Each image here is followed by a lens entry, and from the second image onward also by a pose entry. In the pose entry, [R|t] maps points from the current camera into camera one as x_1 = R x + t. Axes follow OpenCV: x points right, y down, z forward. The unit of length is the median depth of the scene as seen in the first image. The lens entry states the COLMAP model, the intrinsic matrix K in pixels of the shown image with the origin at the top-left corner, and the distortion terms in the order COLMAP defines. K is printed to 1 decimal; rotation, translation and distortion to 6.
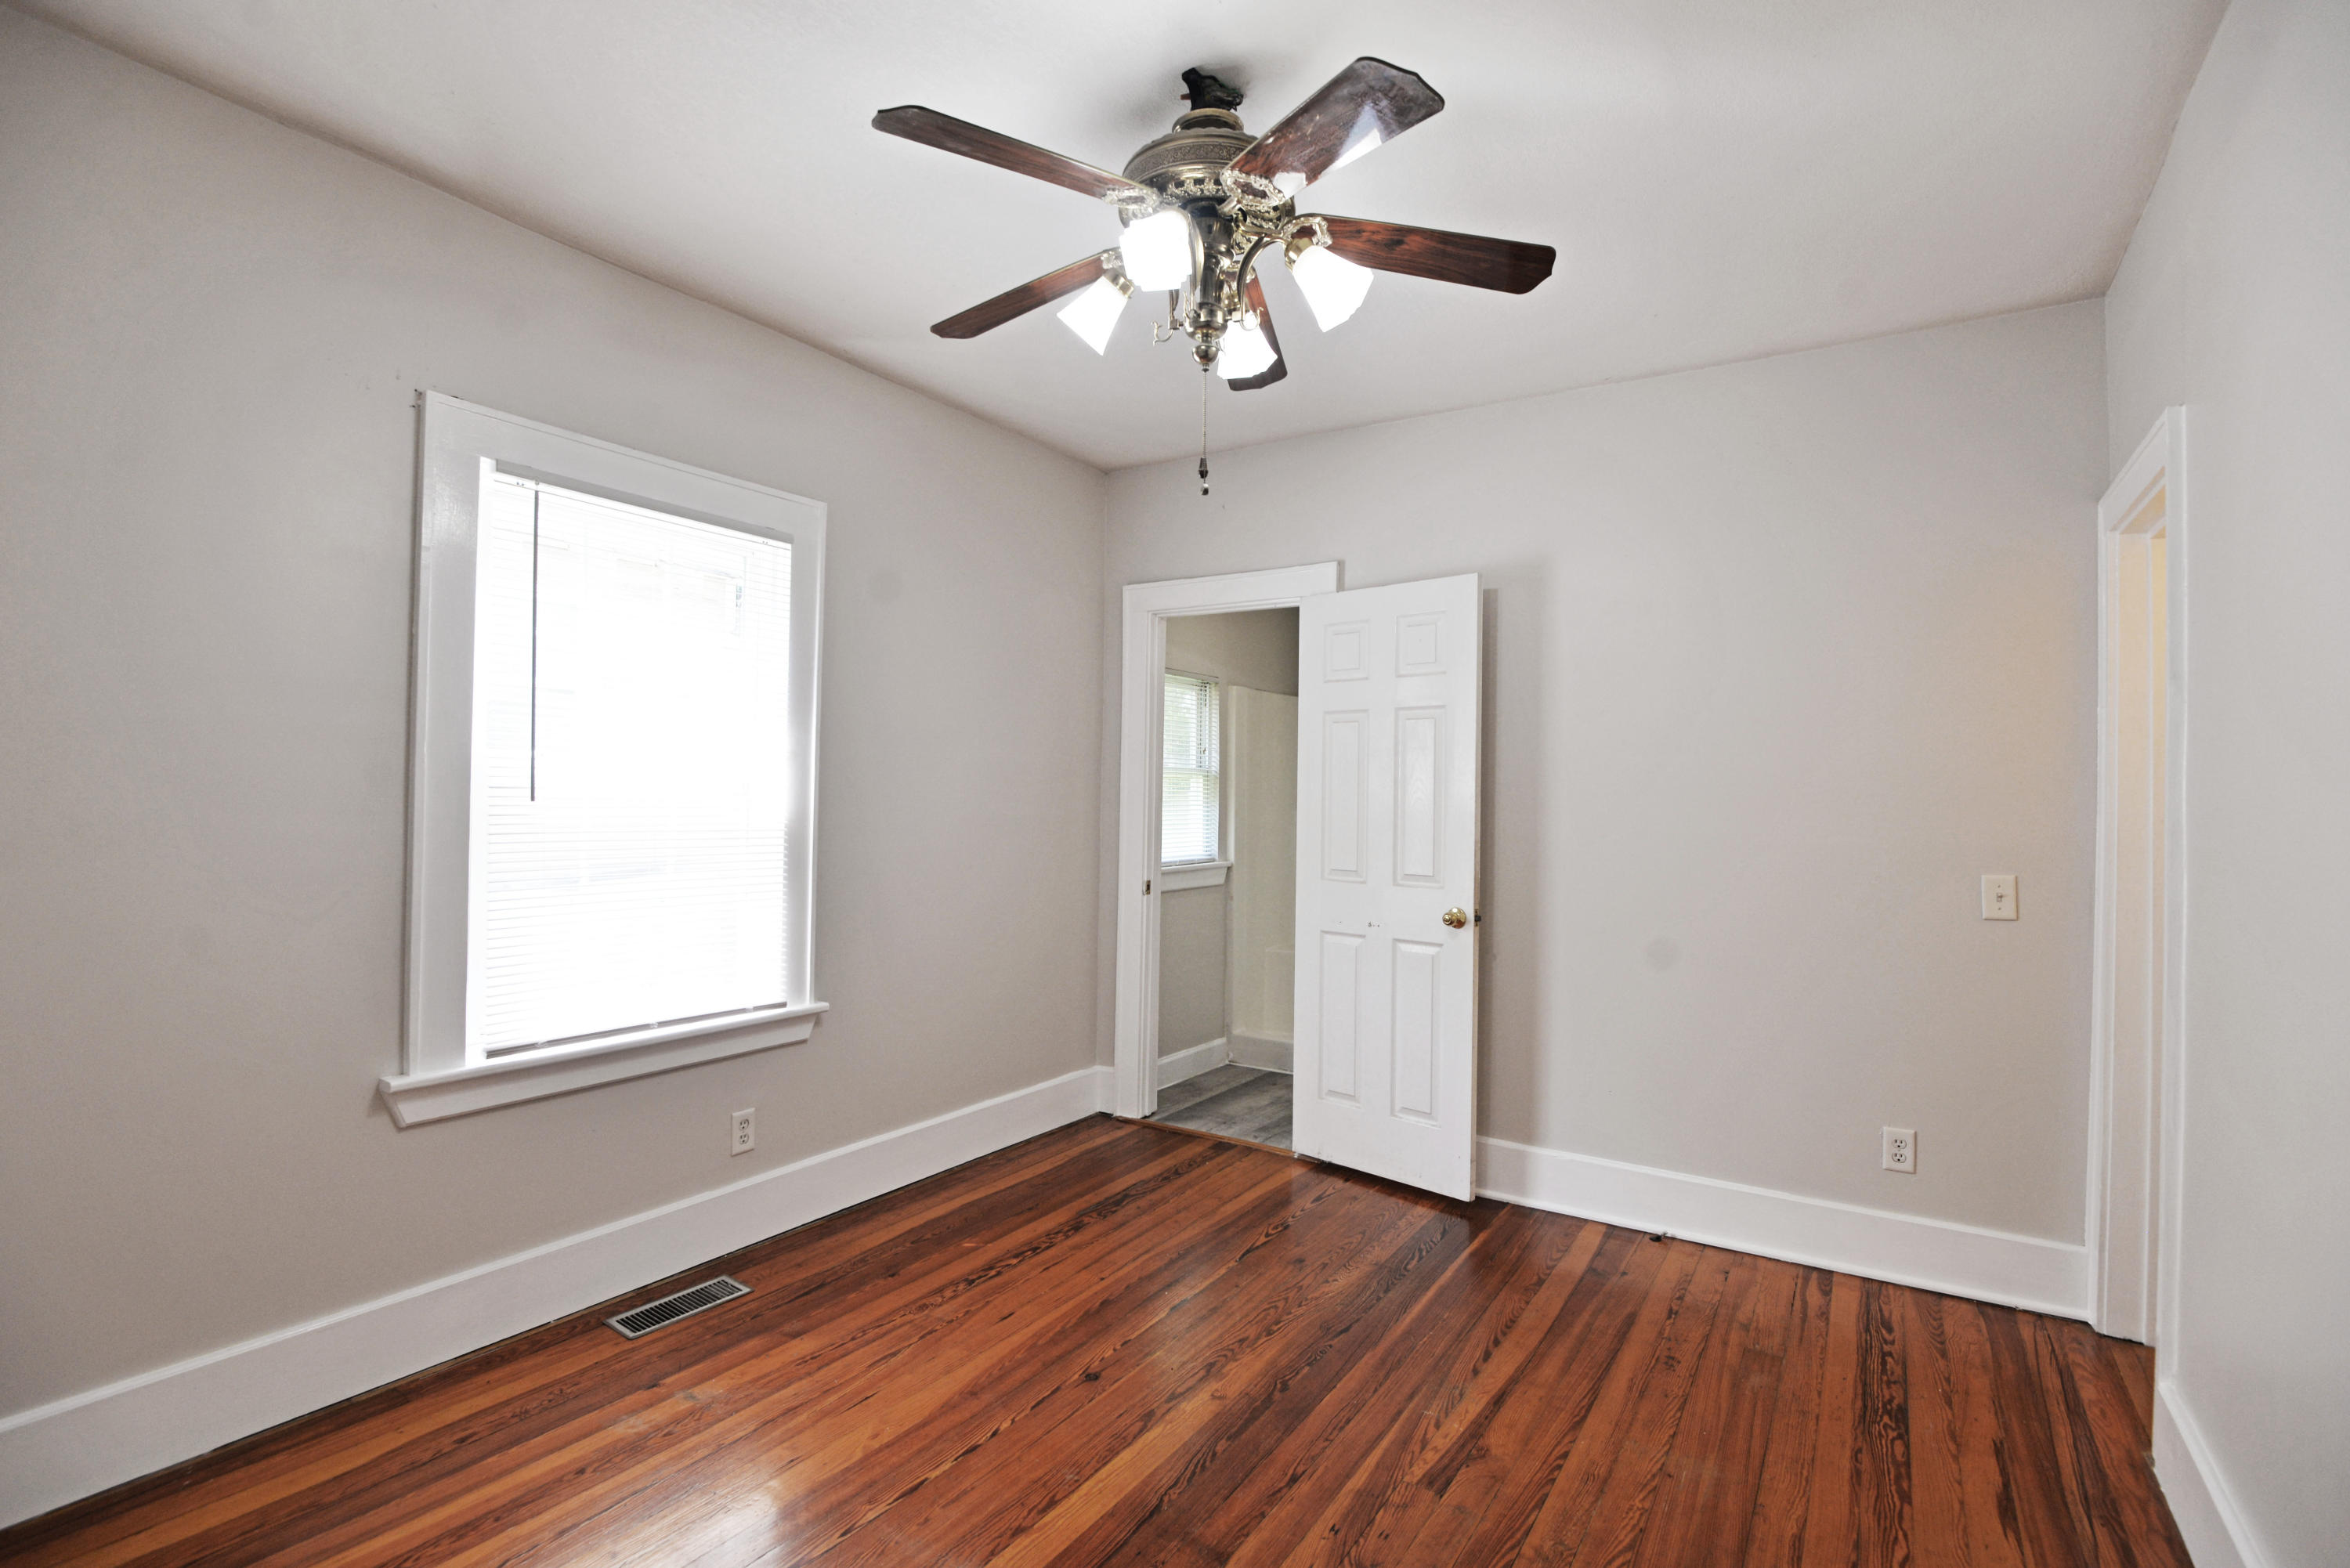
lens RADIAL K [[1082.2, 0, 1163.6], [0, 1082.2, 788.1], [0, 0, 1]] dist [-0.013851, -0.005266]
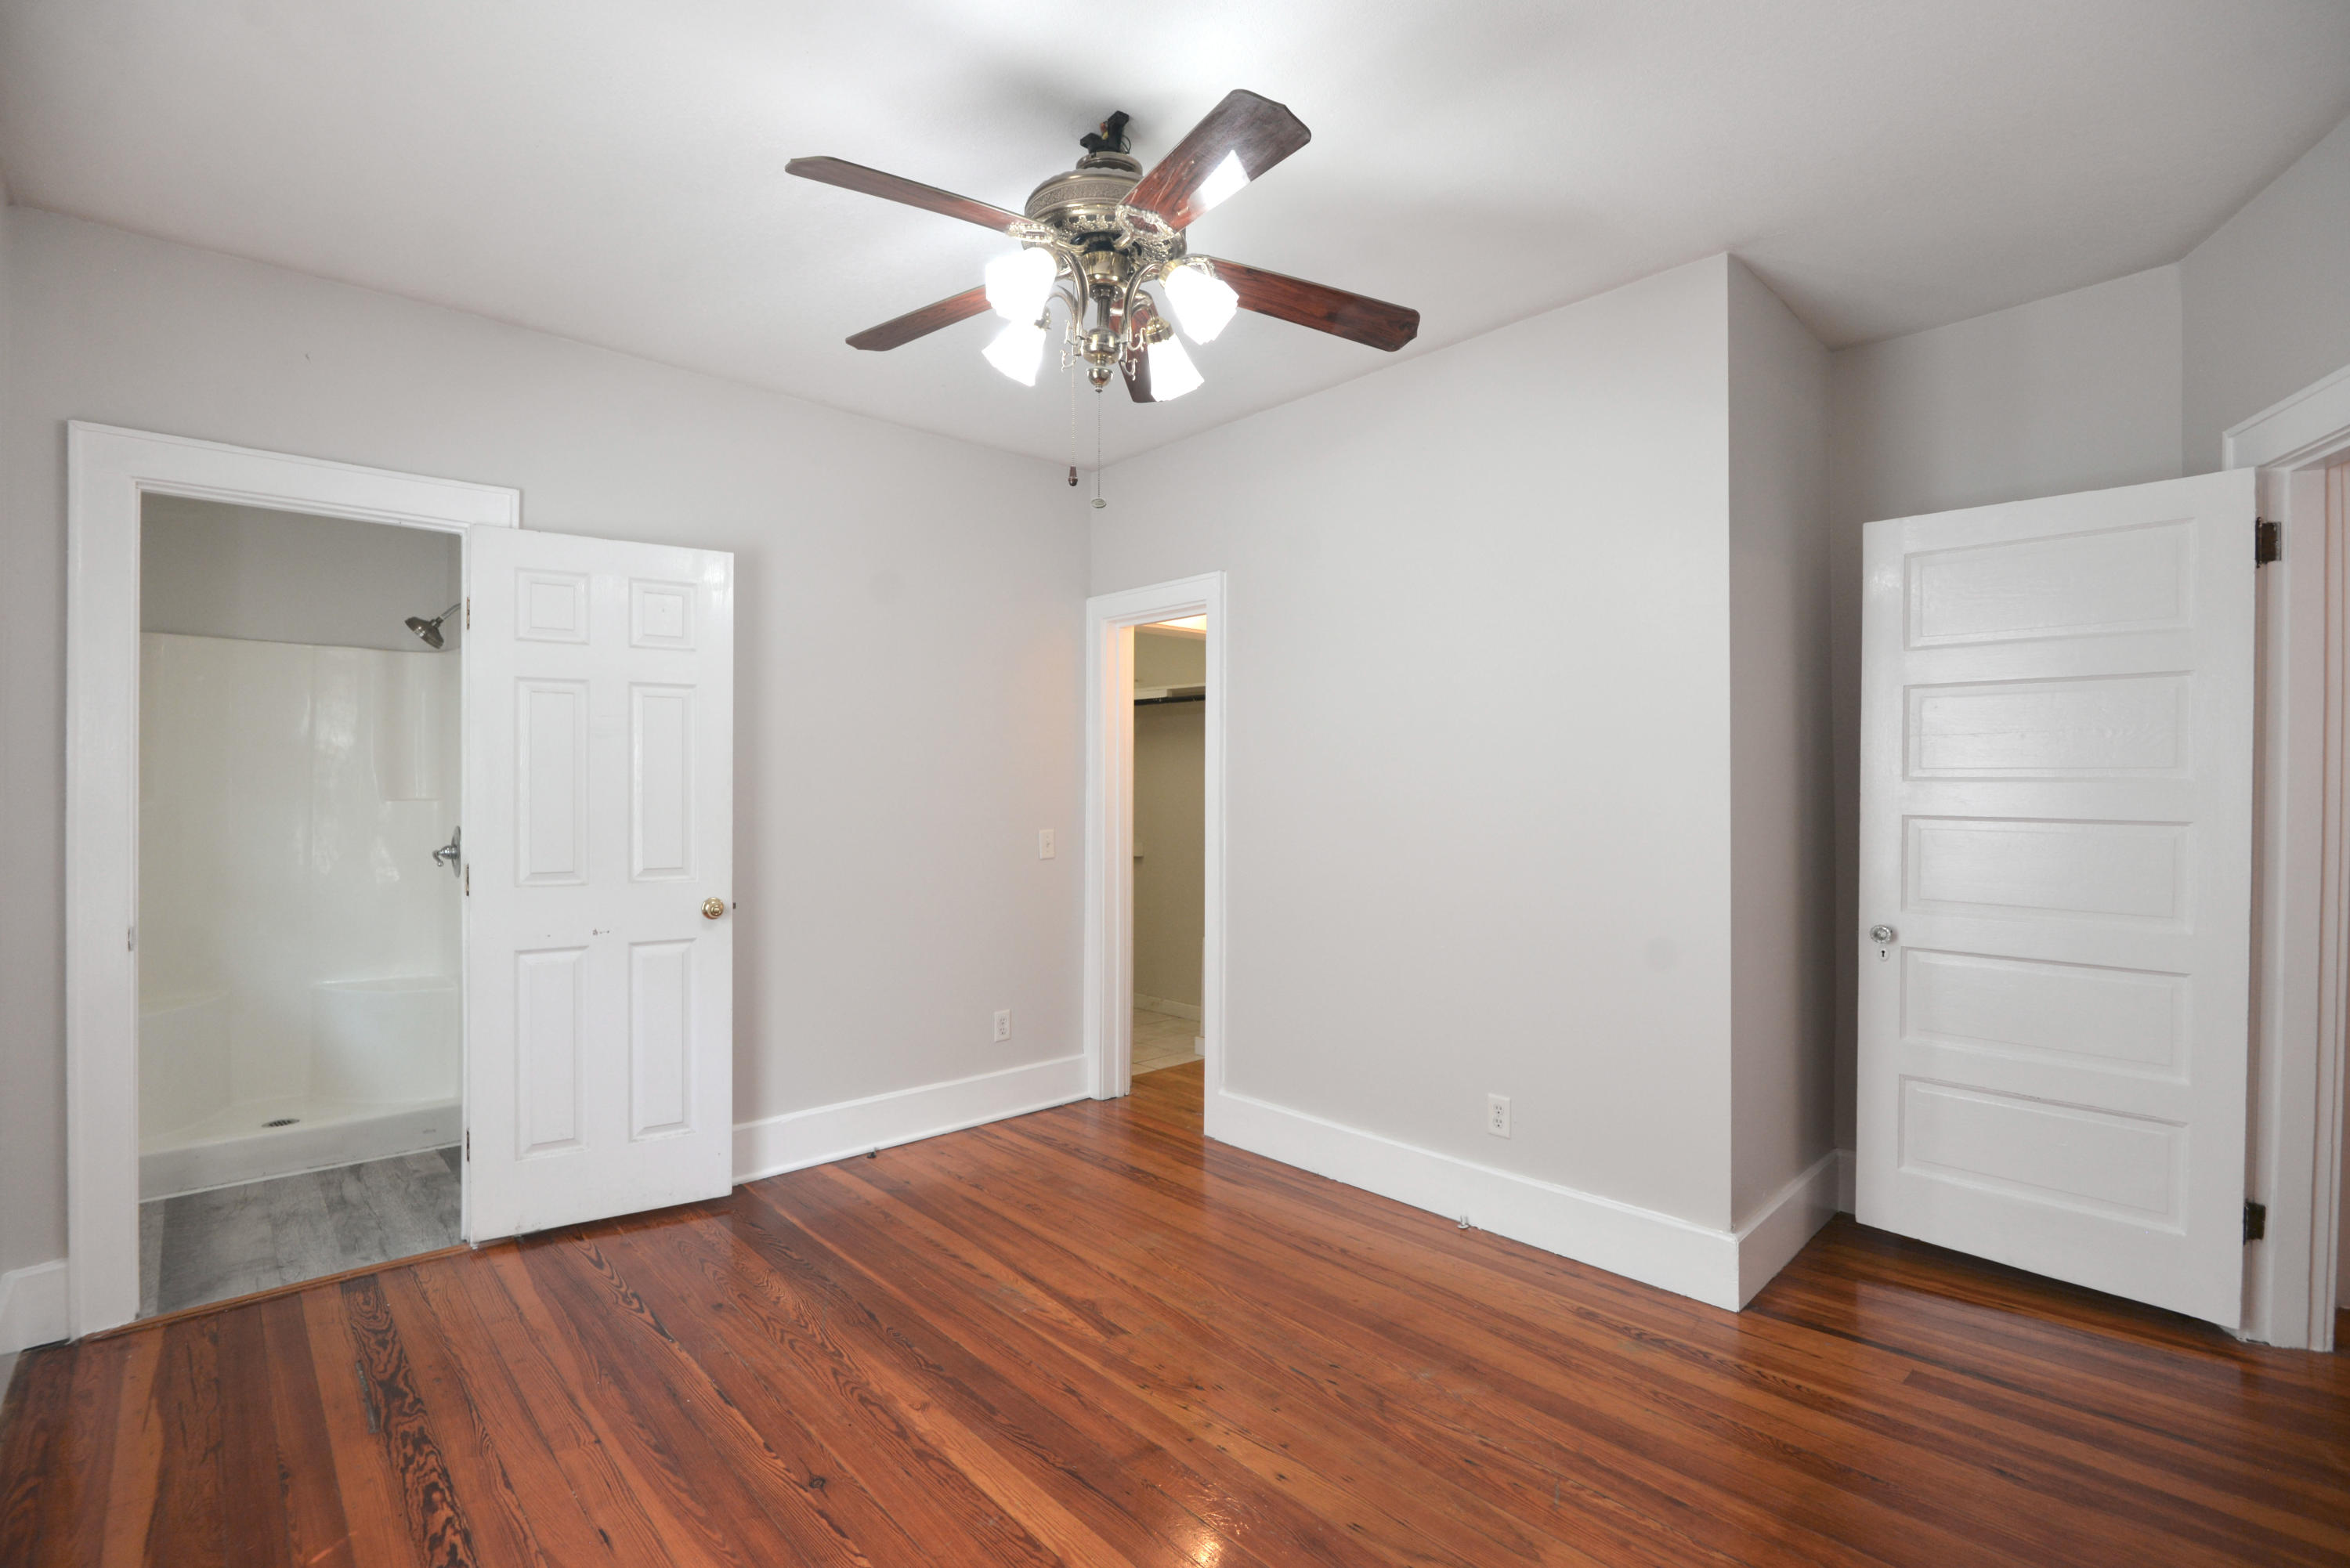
lens RADIAL K [[1082.2, 0, 1163.6], [0, 1082.2, 788.1], [0, 0, 1]] dist [-0.013851, -0.005266]
pose [[0.249225, -0.019776, 0.968244, -0.651401], [-0.005089, 0.999751, 0.021729, -0.011228], [-0.968432, -0.010342, 0.249063, 0.437819]]
